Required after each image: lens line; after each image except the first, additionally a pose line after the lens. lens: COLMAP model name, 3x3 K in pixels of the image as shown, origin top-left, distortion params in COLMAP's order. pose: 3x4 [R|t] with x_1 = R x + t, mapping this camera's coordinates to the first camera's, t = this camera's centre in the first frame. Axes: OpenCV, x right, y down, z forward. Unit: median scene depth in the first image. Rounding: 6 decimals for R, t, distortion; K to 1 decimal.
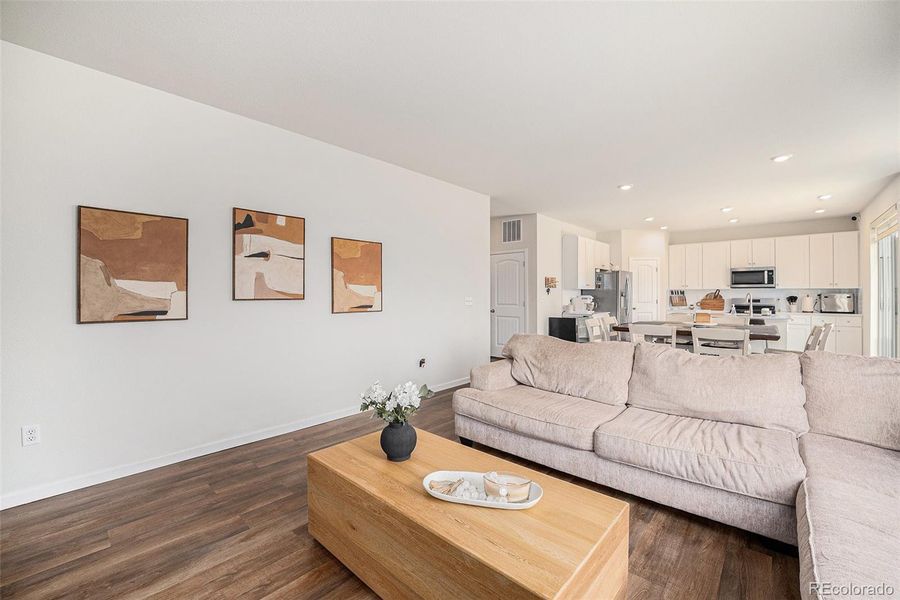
lens RADIAL K [[368.9, 0, 458.4], [0, 368.9, 297.7], [0, 0, 1]] dist [-0.015078, 0.001653]
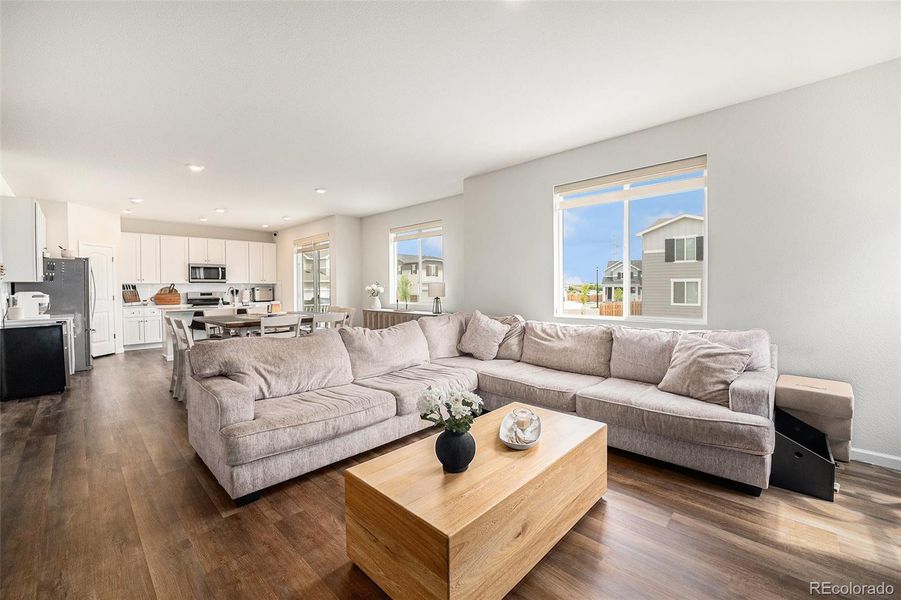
lens RADIAL K [[369.3, 0, 436.0], [0, 369.3, 290.2], [0, 0, 1]] dist [-0.015078, 0.001653]
pose [[0.057482, -0.009231, 0.998304, -0.278364], [0.016355, 0.999832, 0.008303, -0.001932], [-0.998213, 0.015850, 0.057624, 0.258659]]
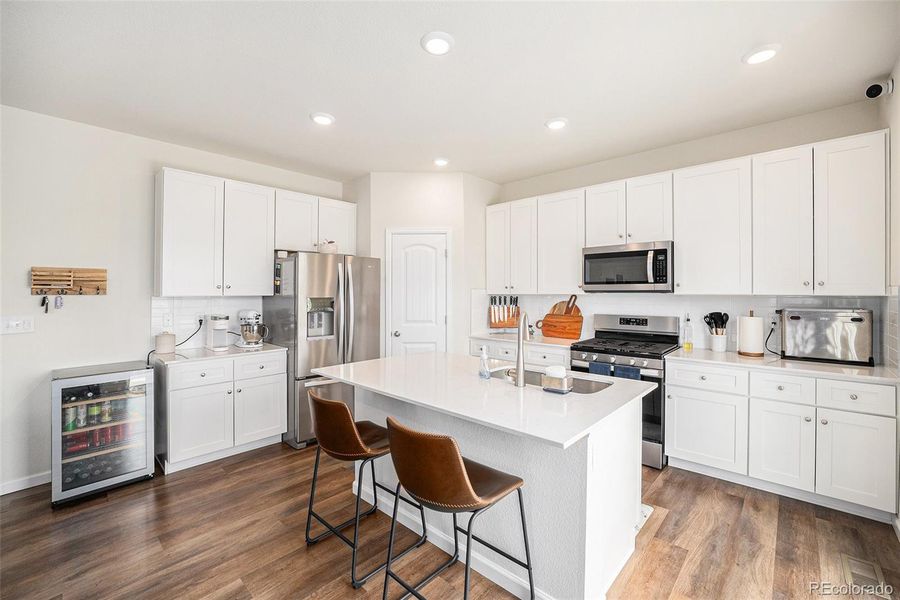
lens RADIAL K [[368.9, 0, 450.4], [0, 368.9, 294.8], [0, 0, 1]] dist [-0.015078, 0.001653]
pose [[0.999947, -0.002080, -0.010075, 0.629472], [0.002078, 0.999998, -0.000204, -0.025511], [0.010075, 0.000183, 0.999949, 0.593956]]
